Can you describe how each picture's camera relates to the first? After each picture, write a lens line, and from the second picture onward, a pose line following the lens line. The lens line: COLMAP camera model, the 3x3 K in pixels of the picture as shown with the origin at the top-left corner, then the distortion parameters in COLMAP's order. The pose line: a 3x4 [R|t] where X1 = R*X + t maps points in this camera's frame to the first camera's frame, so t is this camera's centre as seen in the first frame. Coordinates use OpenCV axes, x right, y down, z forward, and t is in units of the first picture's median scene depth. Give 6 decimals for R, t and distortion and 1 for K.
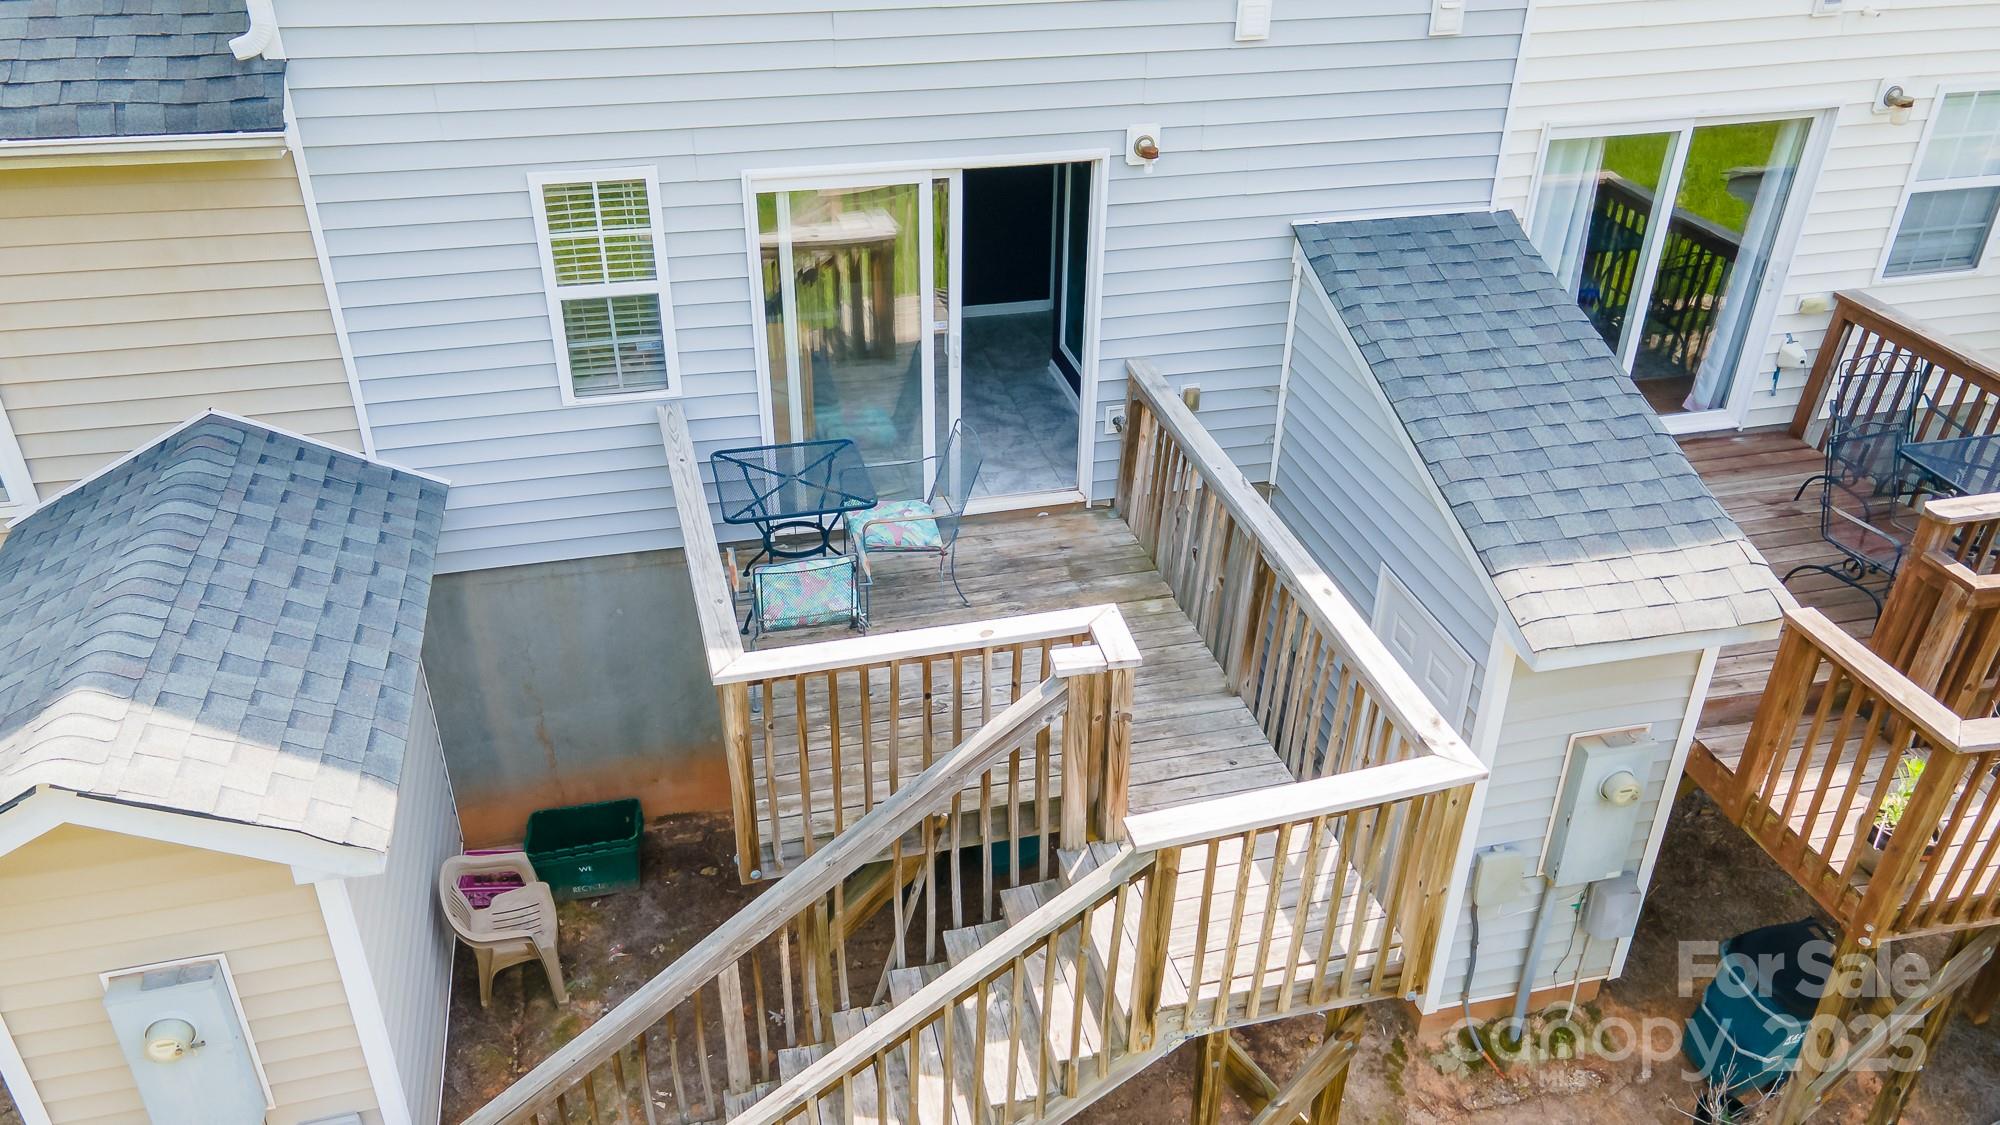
lens RADIAL K [[1462.9, 0, 993.4], [0, 1462.9, 540.9], [0, 0, 1]] dist [0.038610, 0.016808]
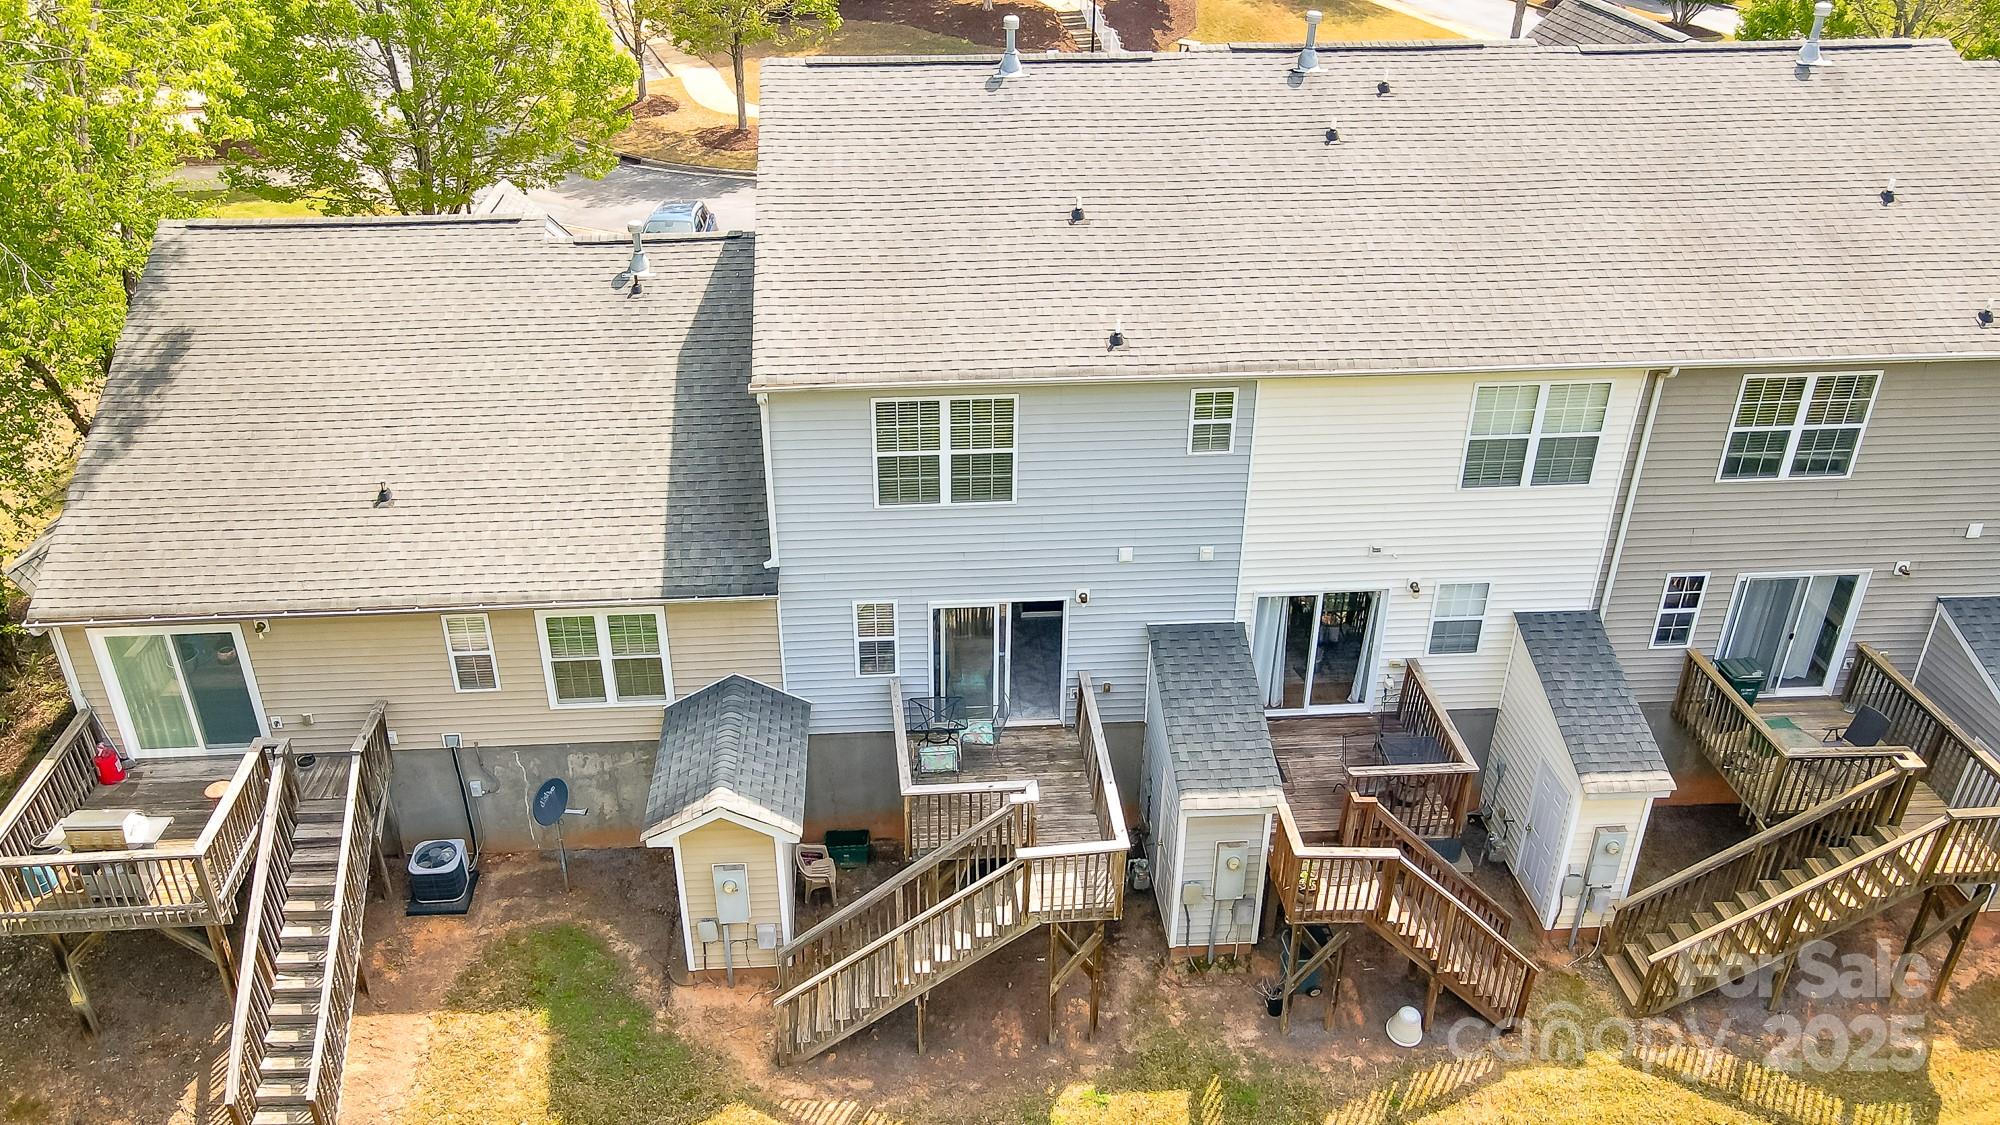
lens RADIAL K [[1462.9, 0, 989.4], [0, 1462.9, 573.4], [0, 0, 1]] dist [0.038610, 0.016808]
pose [[0.986537, 0.078701, -0.143354, 0.307376], [-0.081562, 0.996567, -0.014187, -0.260917], [0.141745, 0.025688, 0.989570, -1.578155]]
